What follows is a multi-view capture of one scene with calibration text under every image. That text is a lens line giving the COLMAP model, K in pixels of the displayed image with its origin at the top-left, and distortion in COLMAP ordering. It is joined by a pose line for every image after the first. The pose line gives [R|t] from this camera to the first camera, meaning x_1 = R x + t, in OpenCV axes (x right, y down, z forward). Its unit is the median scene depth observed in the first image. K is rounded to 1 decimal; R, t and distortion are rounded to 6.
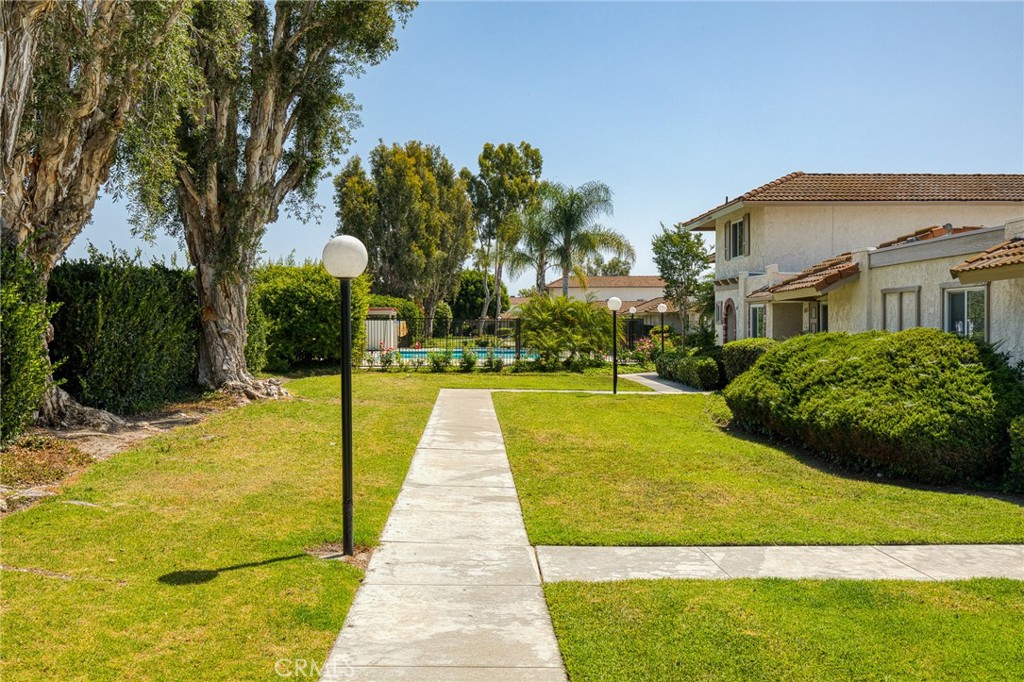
lens RADIAL K [[1024.3, 0, 514.0], [0, 1024.3, 338.5], [0, 0, 1]] dist [0.001727, 0.000000]
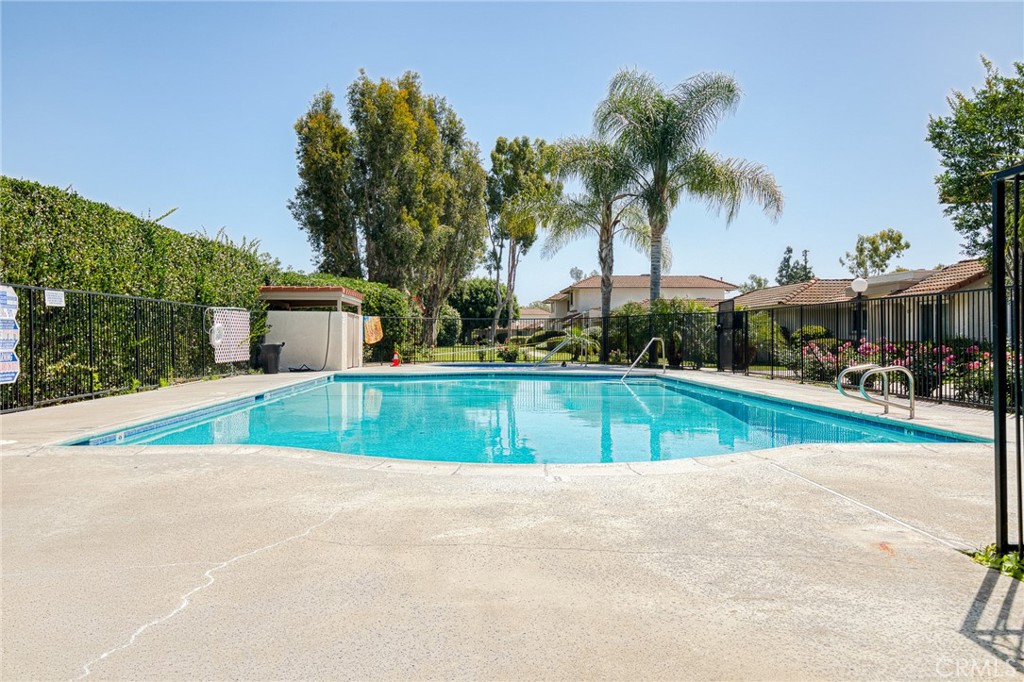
lens RADIAL K [[754.7, 0, 507.5], [0, 754.7, 339.0], [0, 0, 1]] dist [-0.005871, 0.000354]
pose [[0.999996, 0.002829, -0.000125, -0.025893], [-0.002831, 0.999914, -0.012805, 0.000680], [0.000089, 0.012805, 0.999918, 0.446183]]
